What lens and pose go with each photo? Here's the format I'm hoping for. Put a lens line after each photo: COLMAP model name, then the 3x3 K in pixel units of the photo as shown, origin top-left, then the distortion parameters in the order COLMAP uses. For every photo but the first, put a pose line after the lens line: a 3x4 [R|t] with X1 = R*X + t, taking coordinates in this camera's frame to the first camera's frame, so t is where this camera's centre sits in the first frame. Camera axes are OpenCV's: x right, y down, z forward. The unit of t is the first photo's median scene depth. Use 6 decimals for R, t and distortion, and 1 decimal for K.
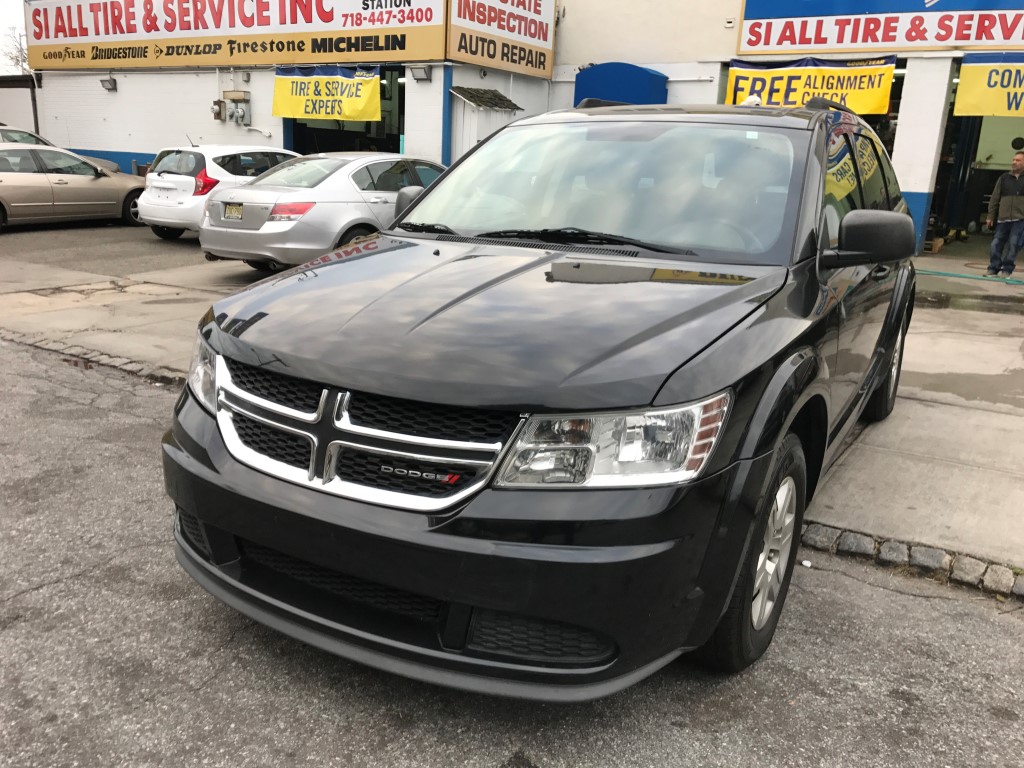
lens RADIAL K [[831.4, 0, 498.5], [0, 831.4, 389.6], [0, 0, 1]] dist [0.052776, -0.071005]
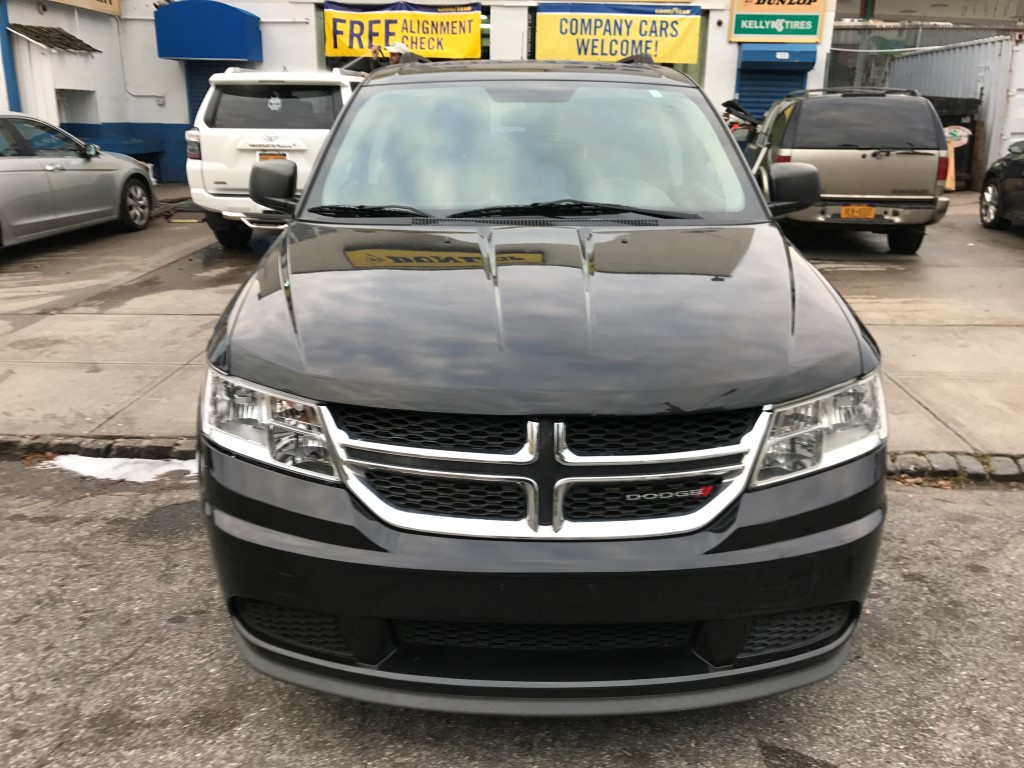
lens RADIAL K [[850.7, 0, 495.1], [0, 850.7, 376.0], [0, 0, 1]] dist [0.004274, -0.007315]
pose [[0.867395, -0.174863, 0.465885, -0.100854], [0.153696, 0.984592, 0.083398, -0.019772], [-0.473290, -0.000734, 0.880906, 0.041341]]
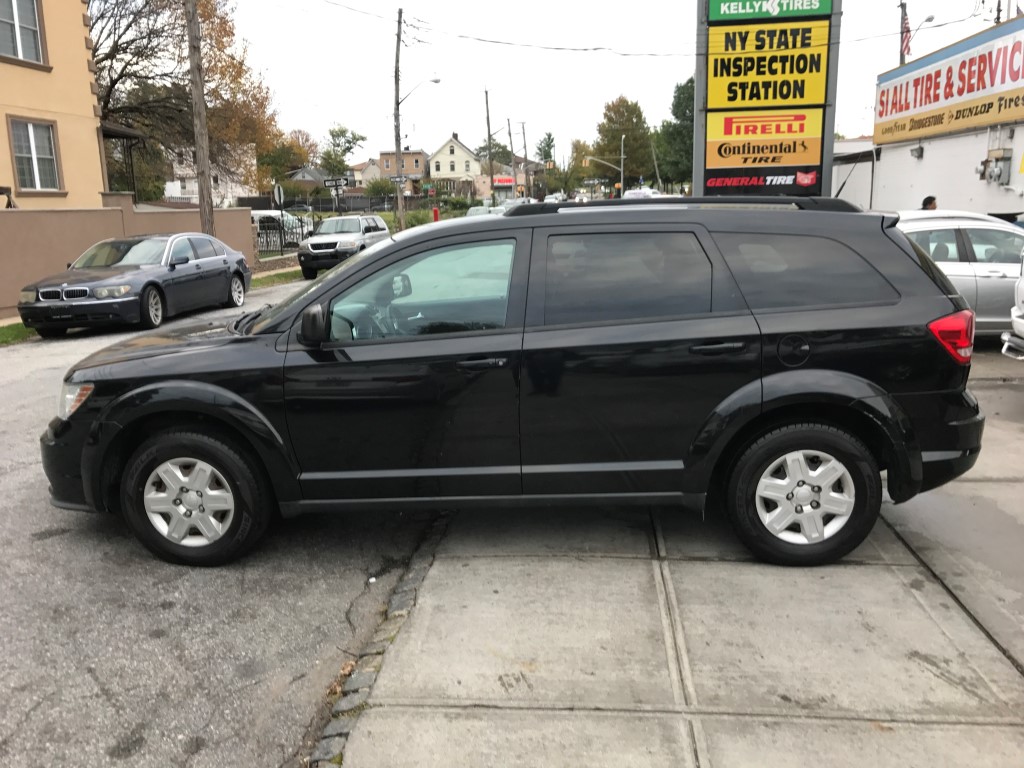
lens RADIAL K [[844.8, 0, 498.2], [0, 844.8, 384.5], [0, 0, 1]] dist [0.012796, -0.003448]
pose [[0.454600, 0.138813, -0.879813, 0.397379], [-0.198122, 0.978794, 0.052061, -0.047627], [0.868382, 0.150643, 0.472461, 0.134783]]
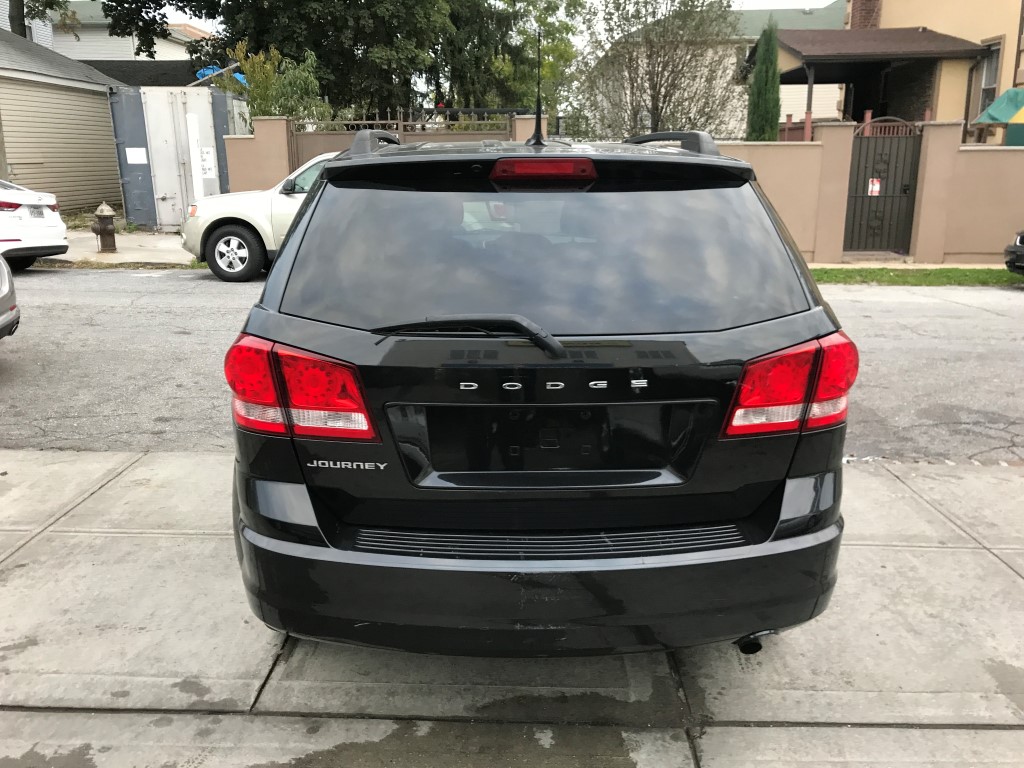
lens RADIAL K [[839.5, 0, 506.9], [0, 839.5, 383.6], [0, 0, 1]] dist [0.014909, -0.005547]
pose [[-0.839789, 0.102674, -0.533115, 0.249697], [-0.173786, 0.879450, 0.443131, -0.164875], [0.514346, 0.464785, -0.720710, 0.570364]]
